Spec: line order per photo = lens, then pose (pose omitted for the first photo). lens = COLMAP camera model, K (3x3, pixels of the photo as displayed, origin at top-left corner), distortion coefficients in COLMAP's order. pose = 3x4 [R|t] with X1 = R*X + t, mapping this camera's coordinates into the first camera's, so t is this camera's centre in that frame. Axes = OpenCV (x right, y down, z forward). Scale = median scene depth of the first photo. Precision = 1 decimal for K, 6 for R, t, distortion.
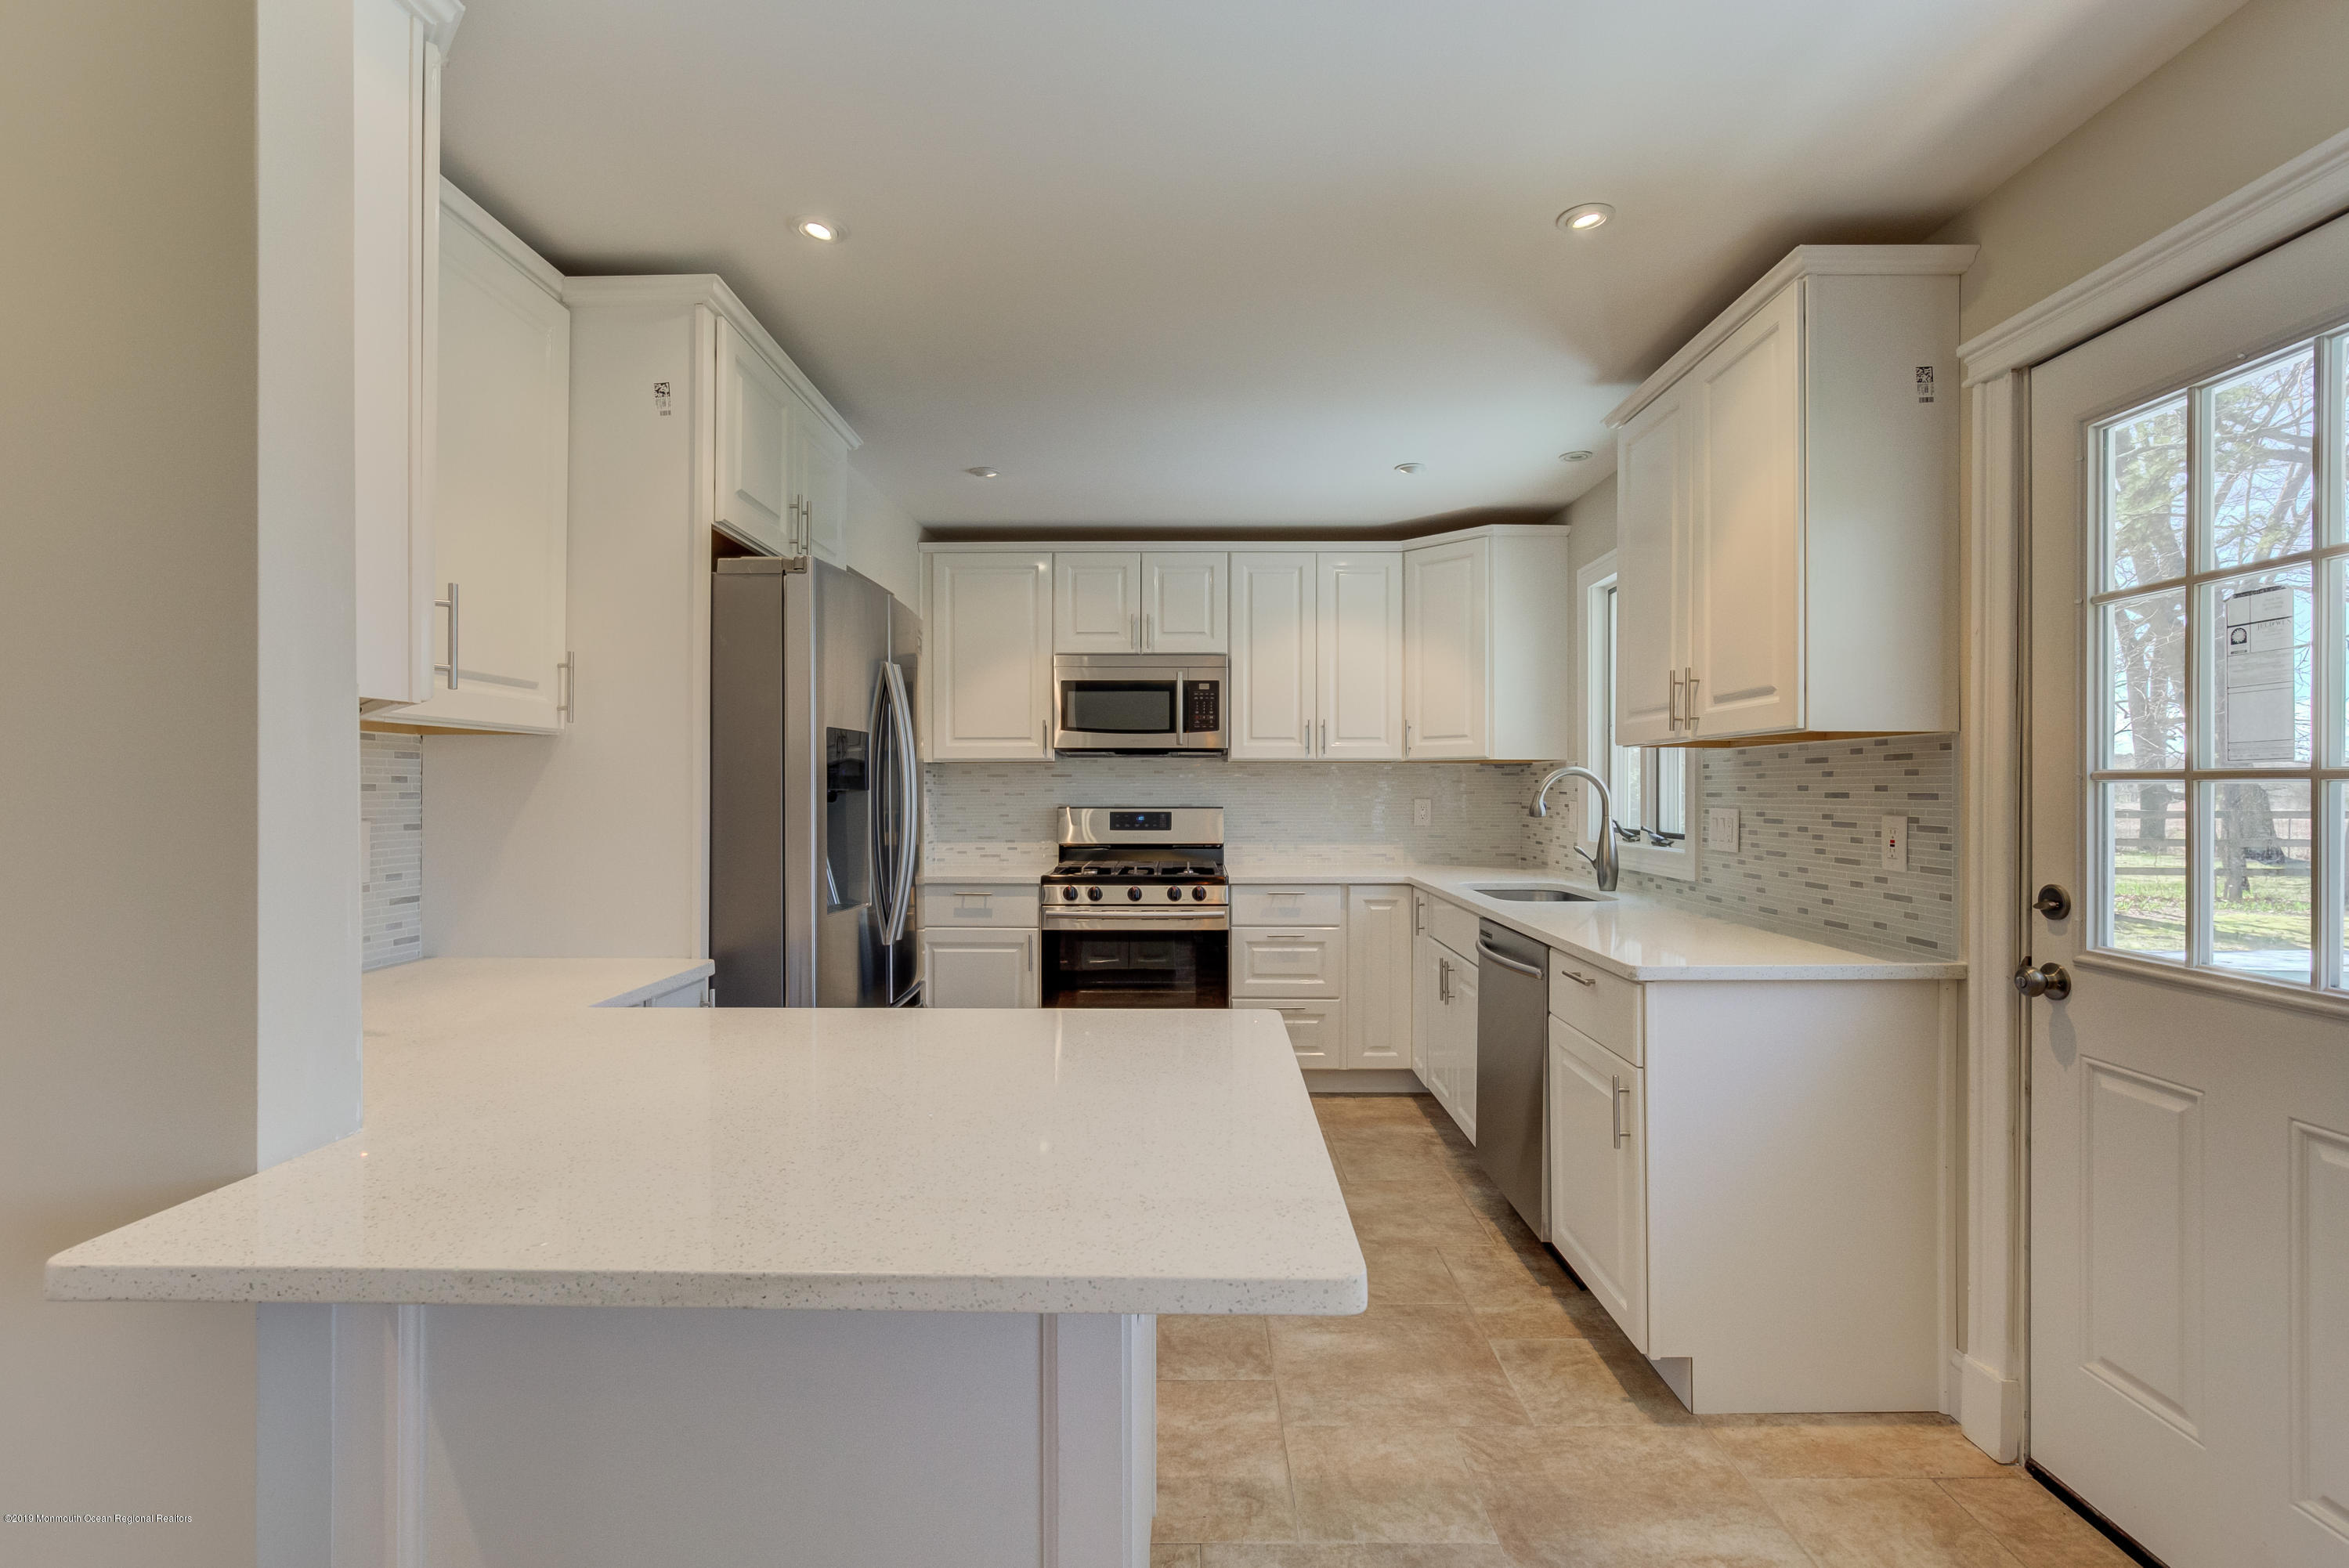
lens RADIAL K [[1072.2, 0, 1174.4], [0, 1072.2, 784.4], [0, 0, 1]] dist [-0.004582, -0.000538]
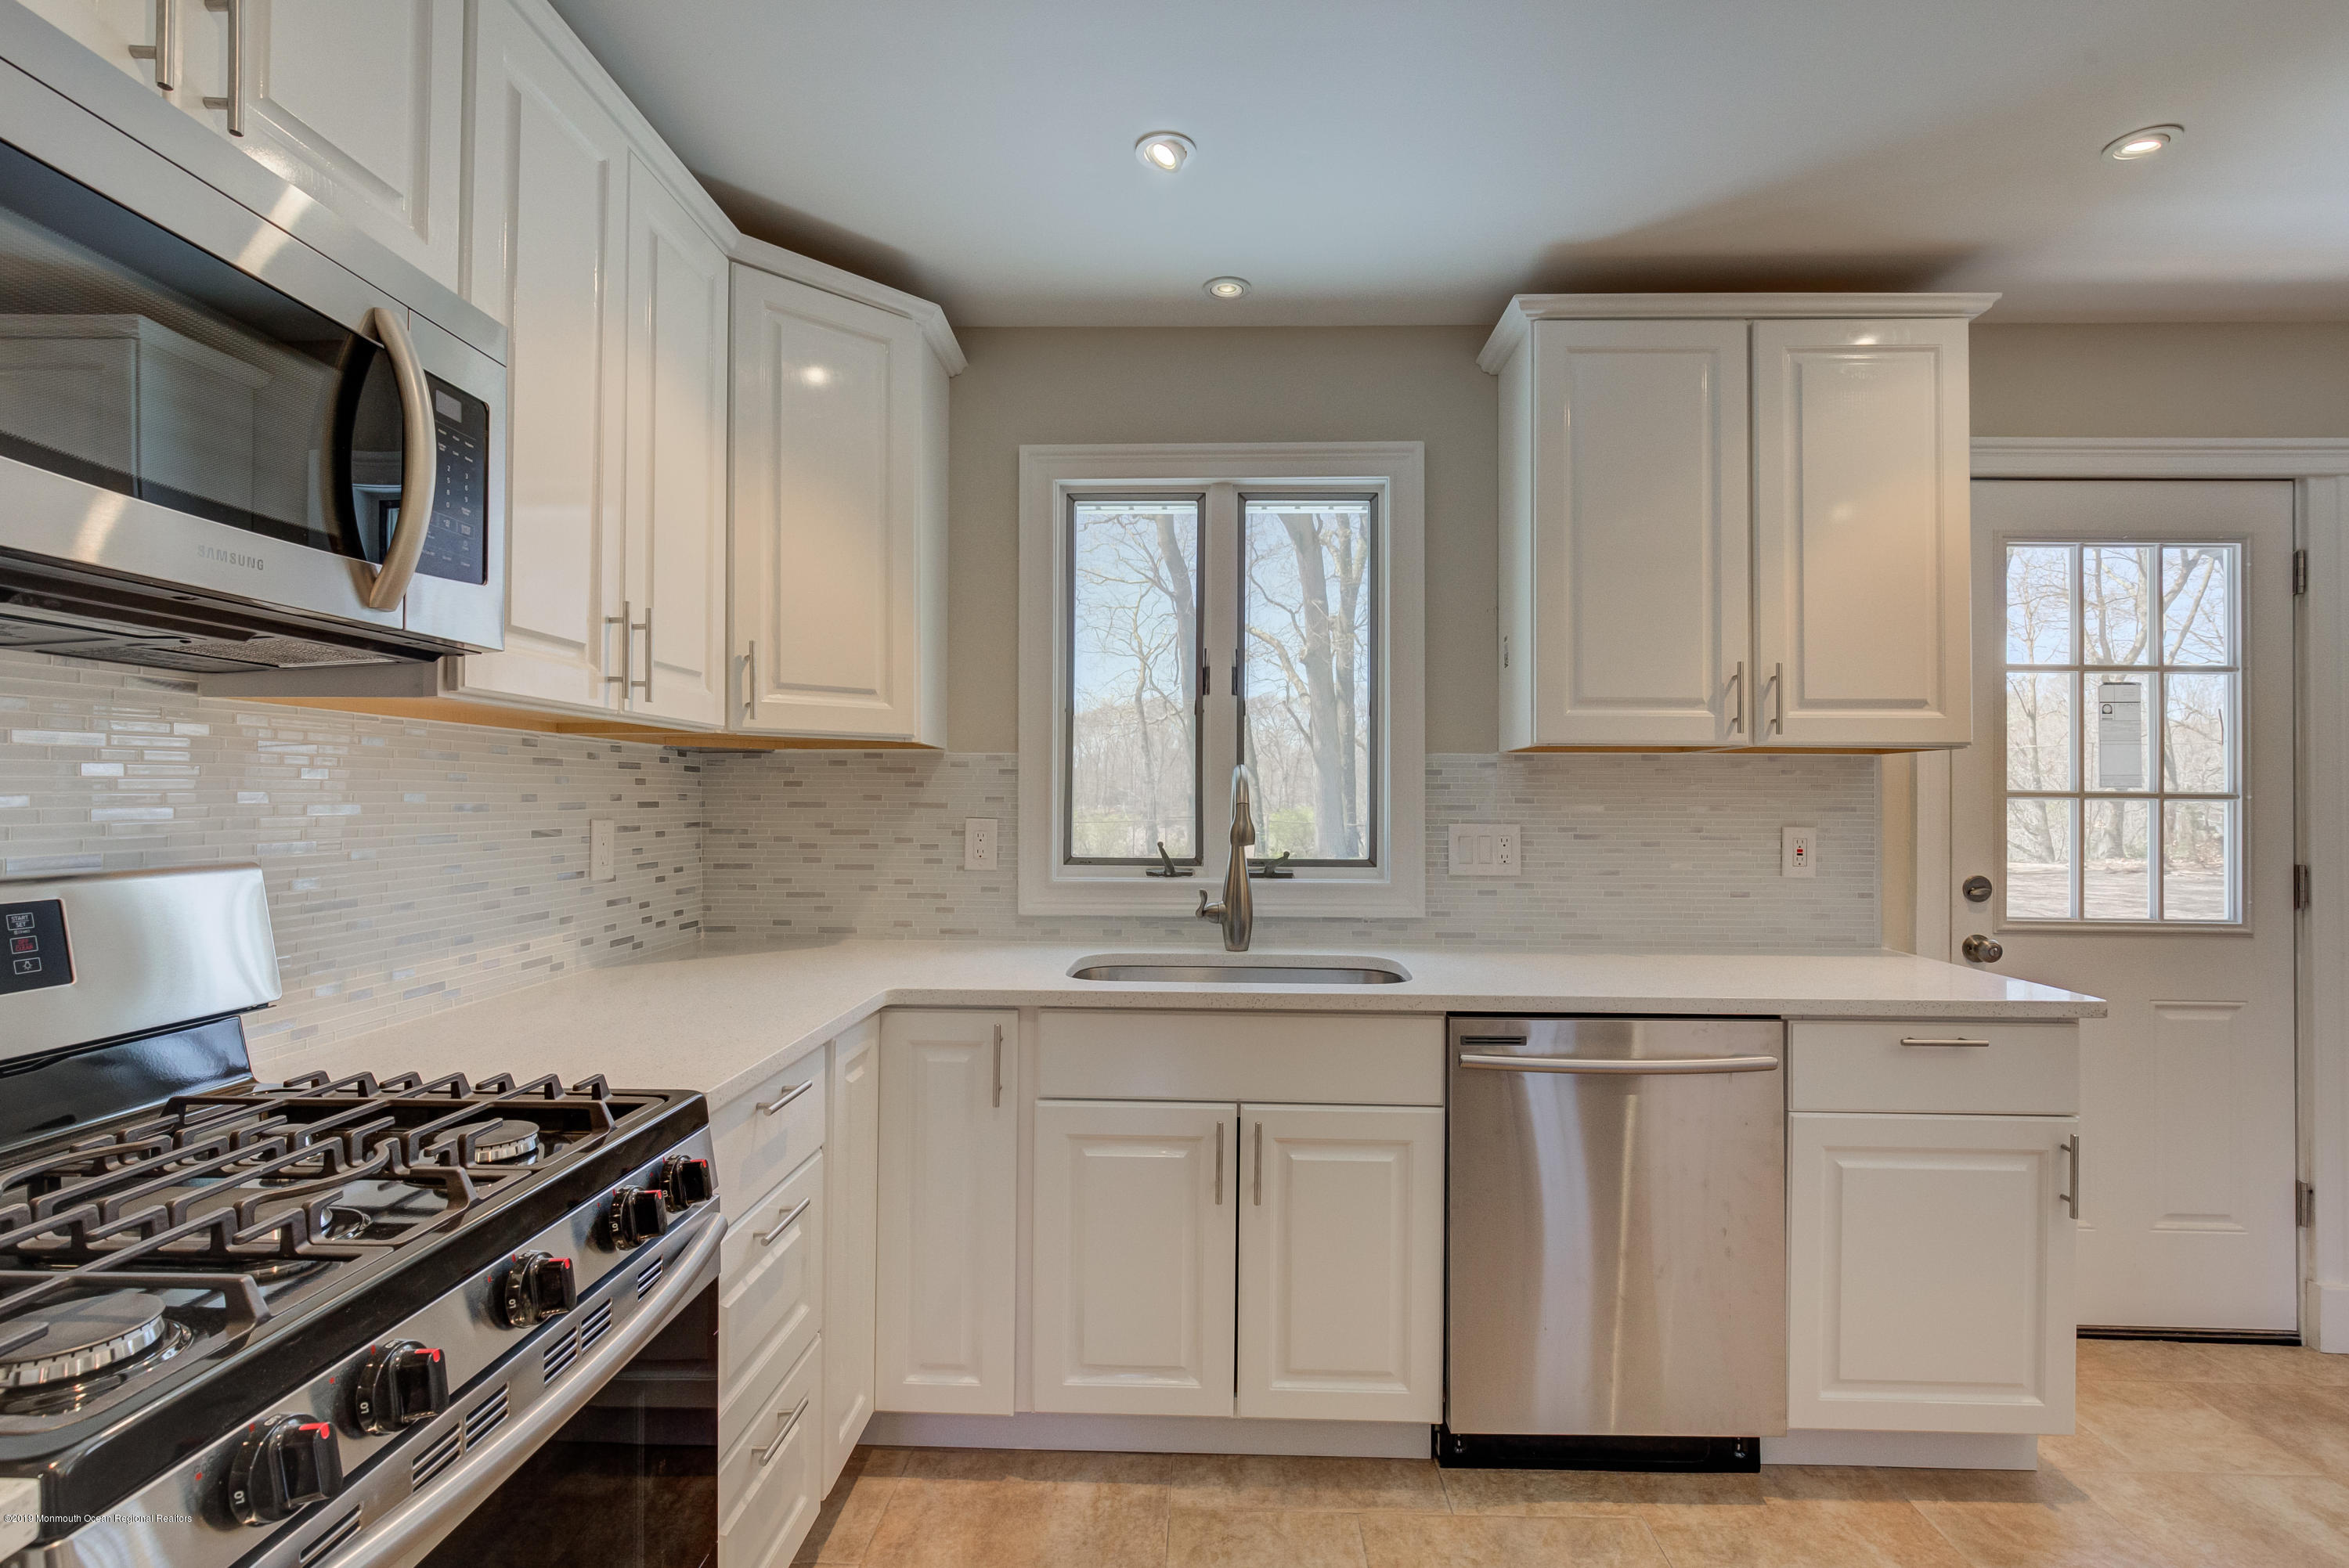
lens RADIAL K [[1119.1, 0, 1189.5], [0, 1119.1, 784.1], [0, 0, 1]] dist [-0.002865, 0.000482]
pose [[0.013081, 0.012203, 0.999840, -0.302794], [-0.010351, 0.999874, -0.012068, 0.003646], [-0.999861, -0.010192, 0.013206, 1.022895]]
